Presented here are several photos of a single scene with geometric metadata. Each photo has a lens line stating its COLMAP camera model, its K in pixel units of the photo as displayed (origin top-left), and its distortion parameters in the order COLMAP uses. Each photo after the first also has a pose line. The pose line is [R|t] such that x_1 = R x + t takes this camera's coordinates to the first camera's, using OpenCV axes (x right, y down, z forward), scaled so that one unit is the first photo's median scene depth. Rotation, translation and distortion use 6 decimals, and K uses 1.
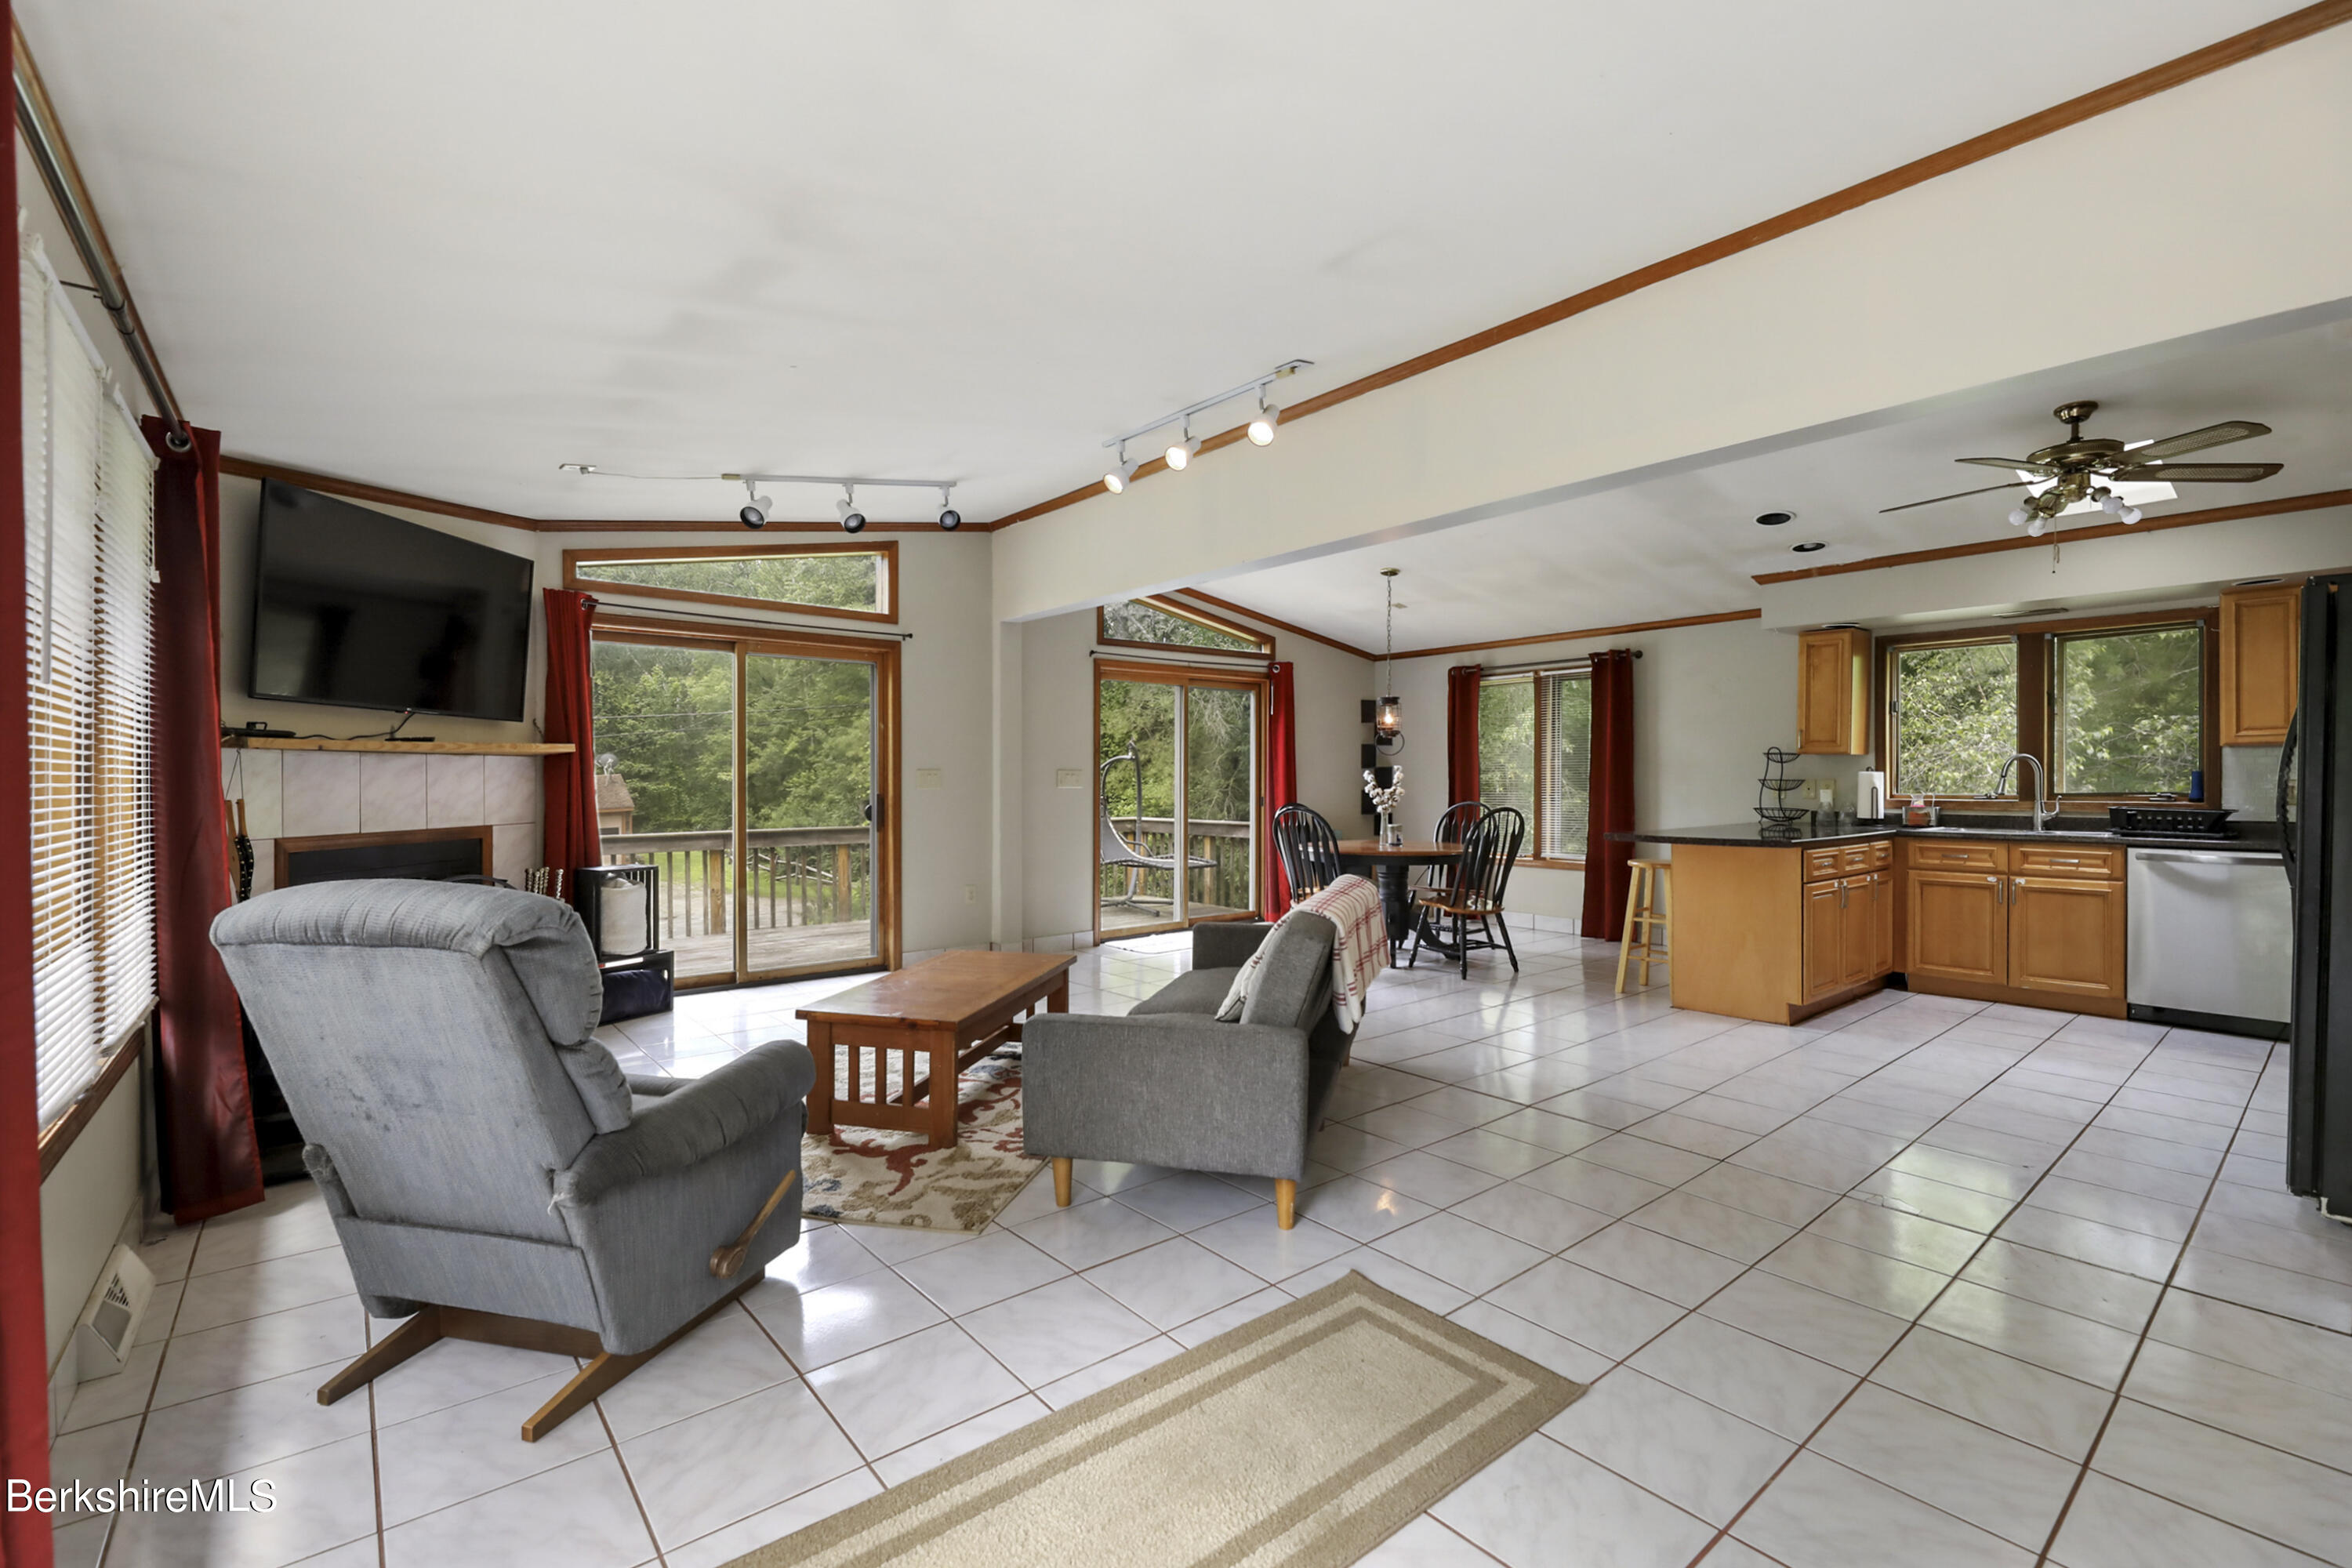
lens RADIAL K [[1019.3, 0, 1166.6], [0, 1019.3, 785.8], [0, 0, 1]] dist [0.010218, -0.000216]
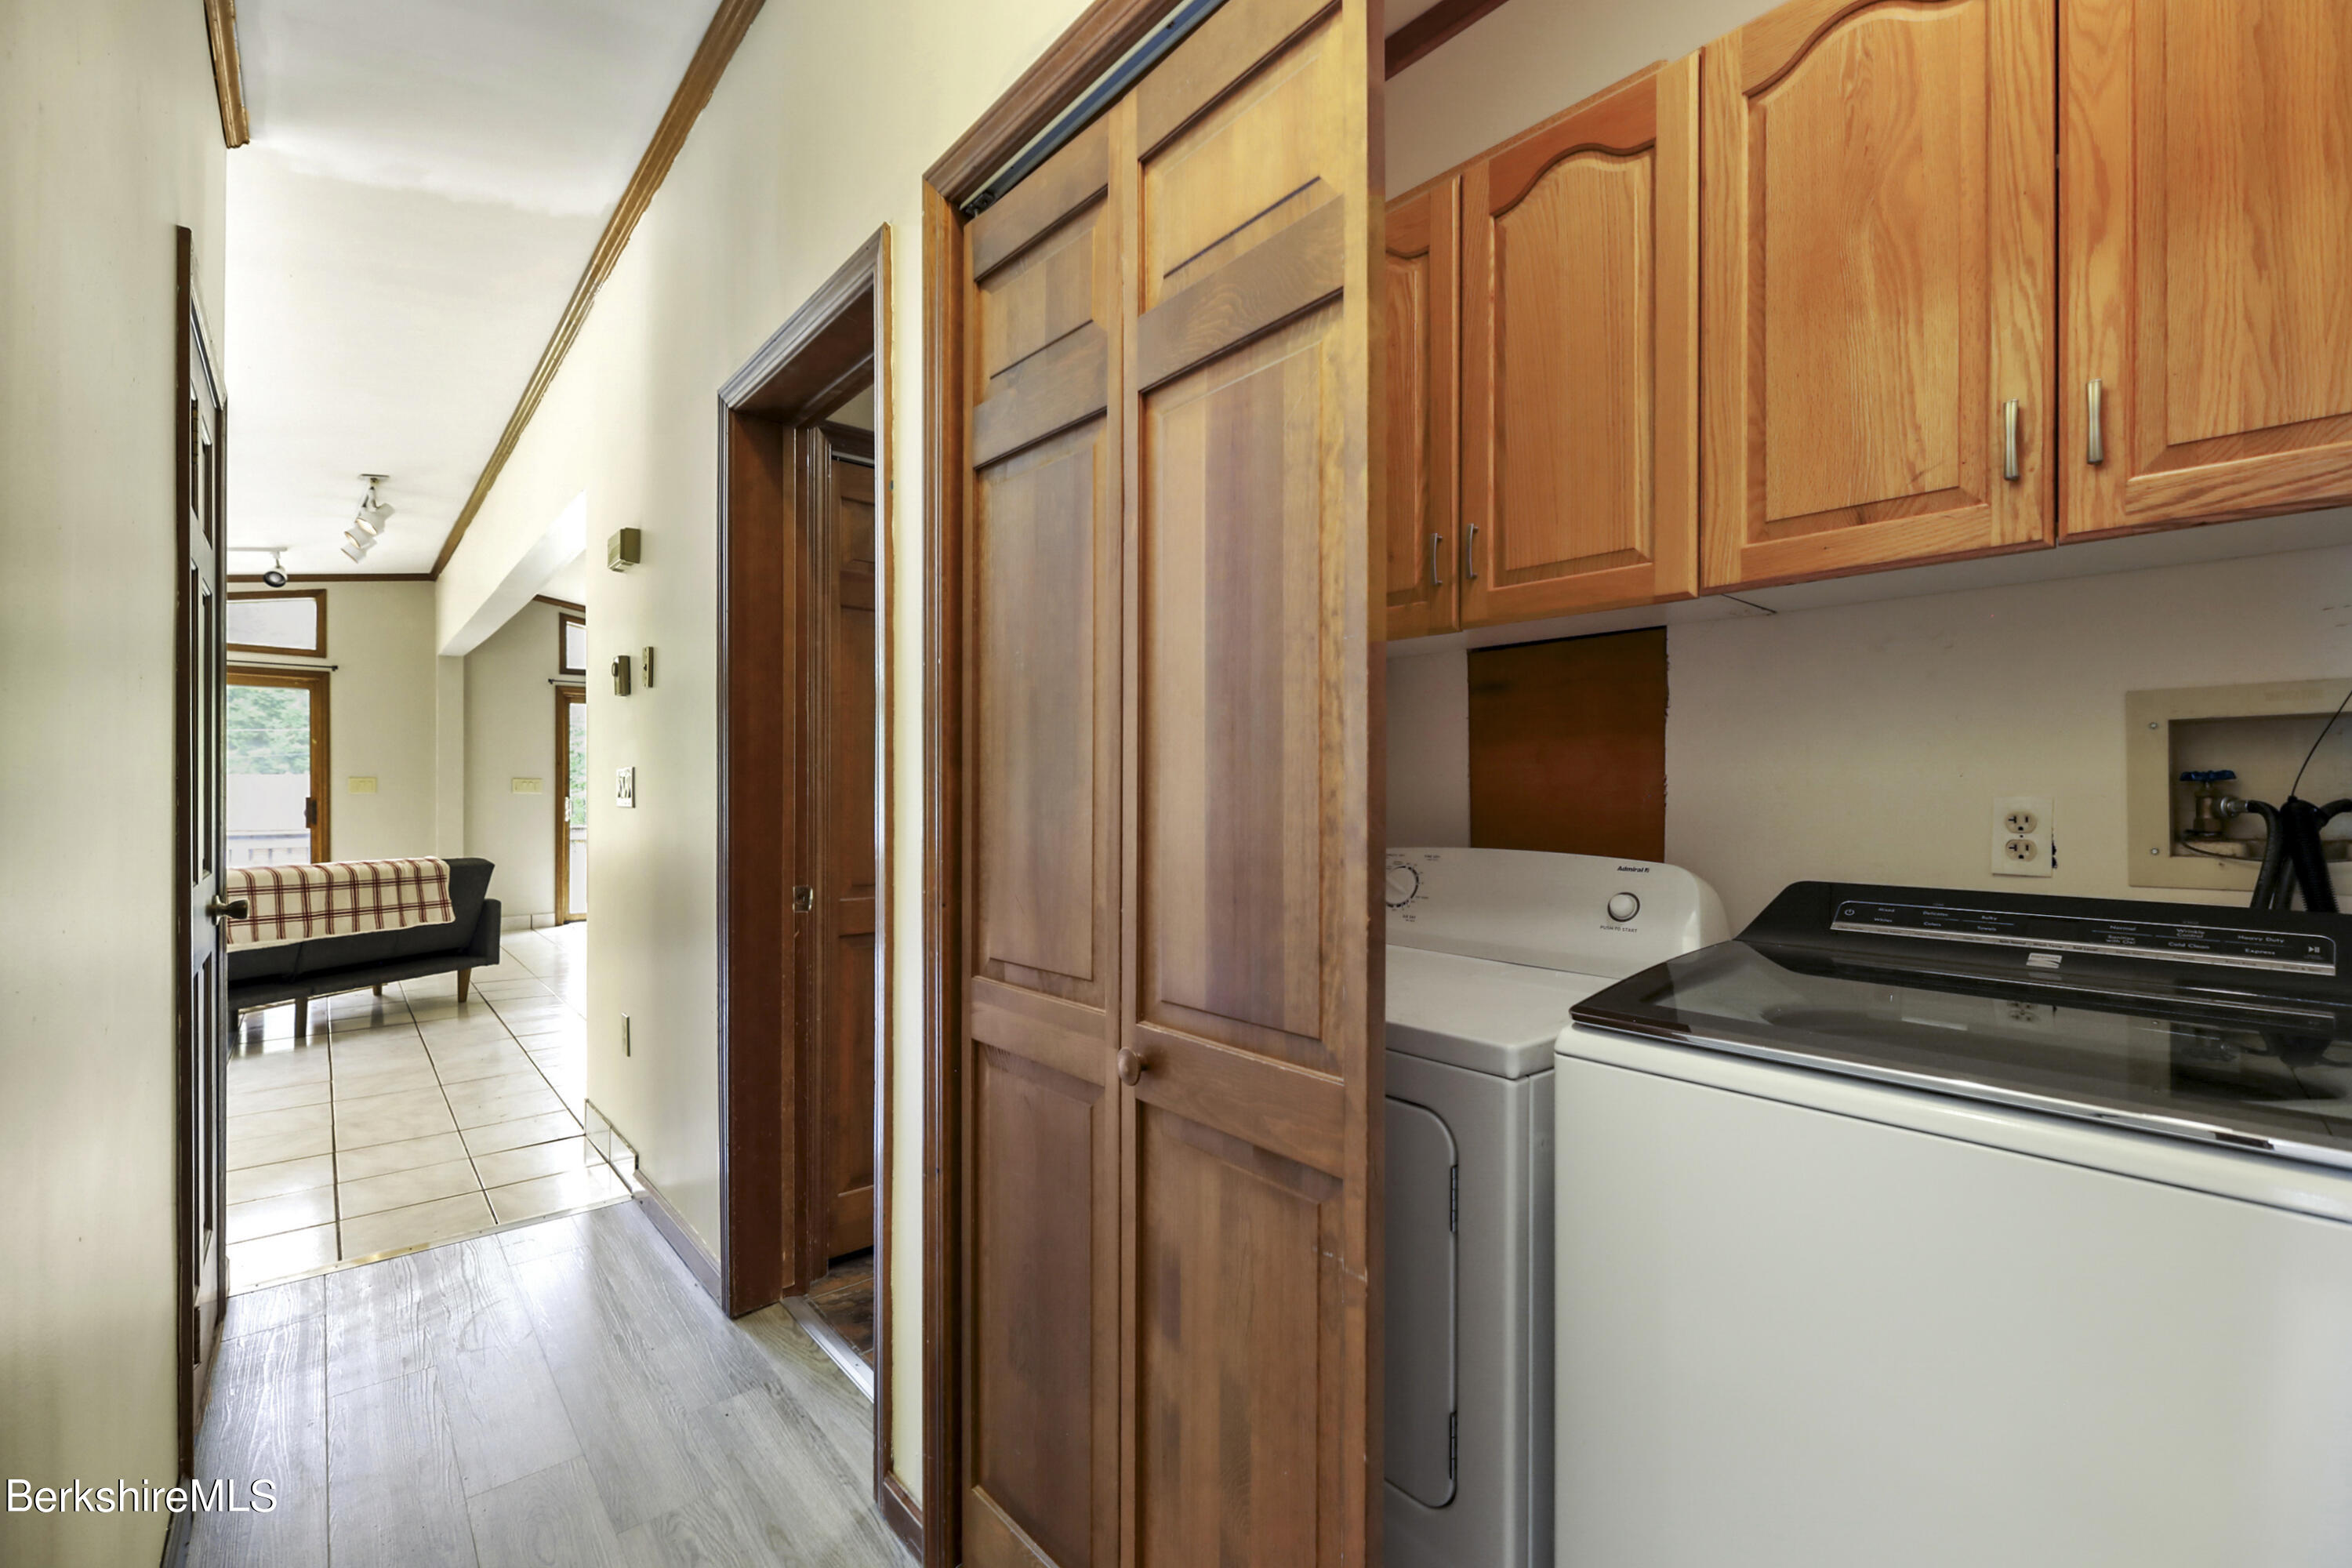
lens RADIAL K [[998.2, 0, 1175.3], [0, 998.2, 791.9], [0, 0, 1]] dist [-0.000391, -0.000030]
pose [[0.999741, 0.005827, 0.022020, 0.759377], [-0.005701, 0.999967, -0.005765, 0.002062], [-0.022052, 0.005638, 0.999741, -0.219133]]
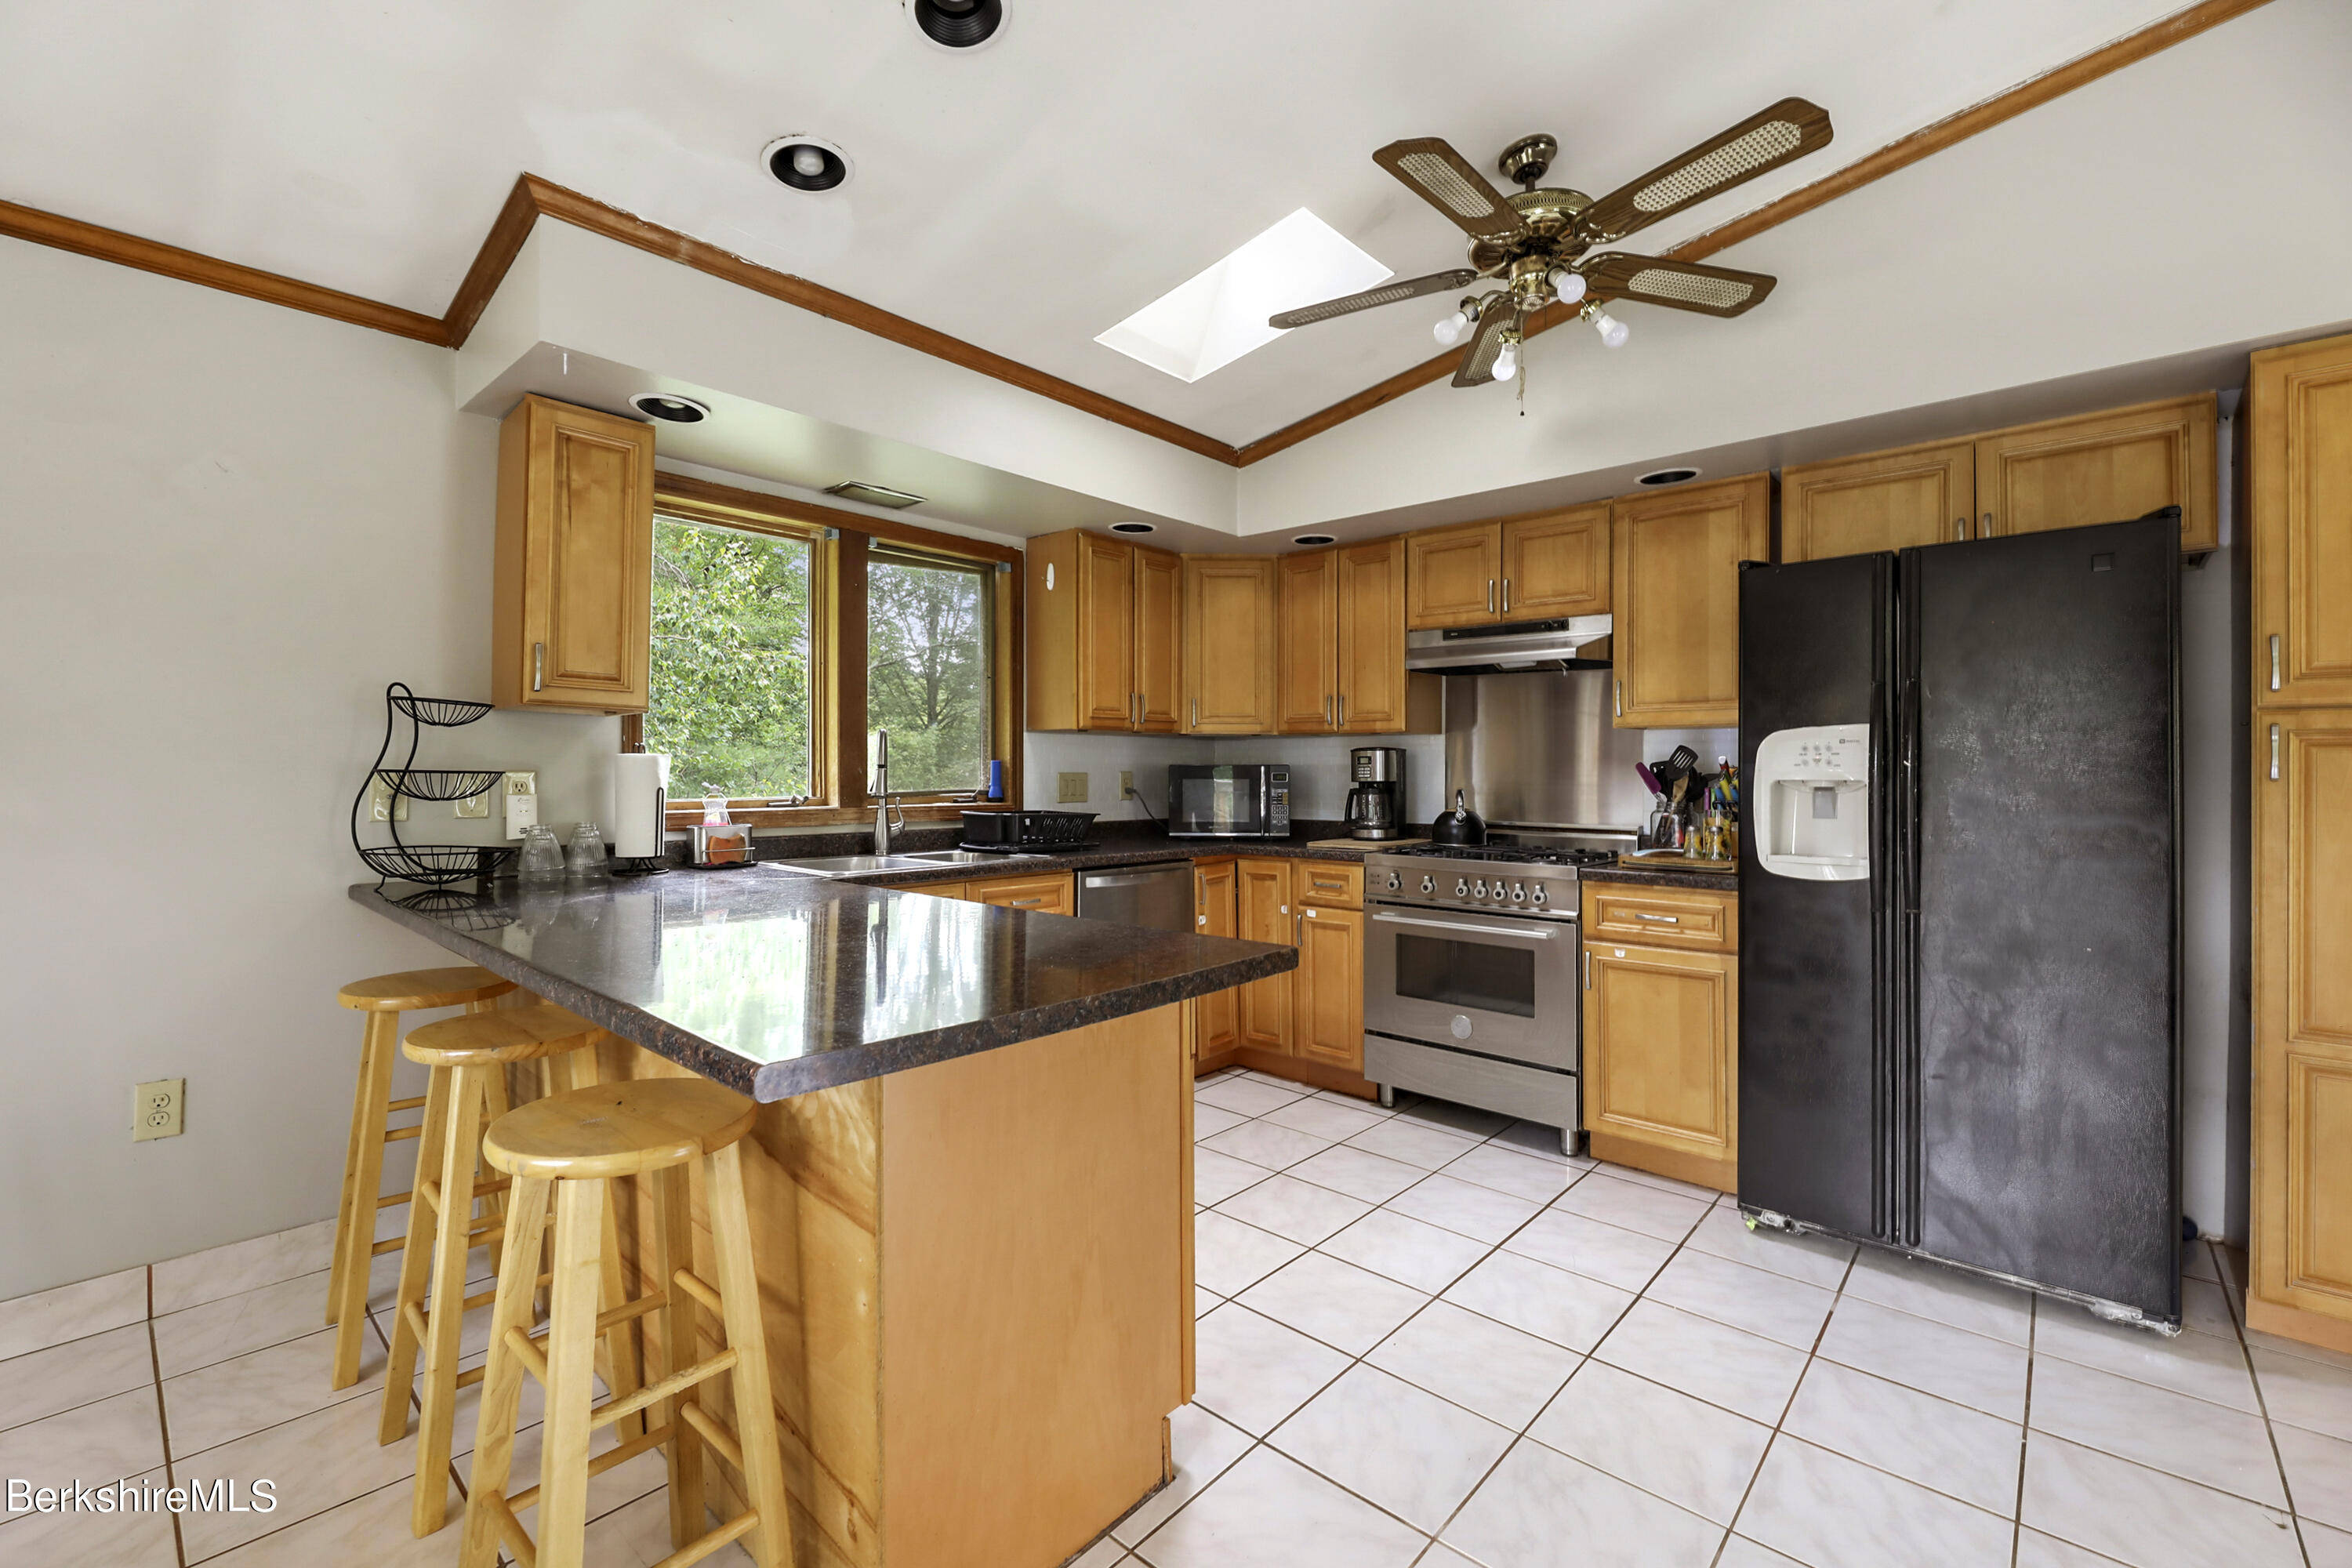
lens RADIAL K [[1001.0, 0, 1151.3], [0, 1001.0, 771.4], [0, 0, 1]] dist [0.001362, -0.000564]
pose [[-0.133745, 0.002440, 0.991013, 0.218543], [0.002763, 0.999994, -0.002089, -0.004224], [-0.991012, 0.002458, -0.133751, 0.852937]]
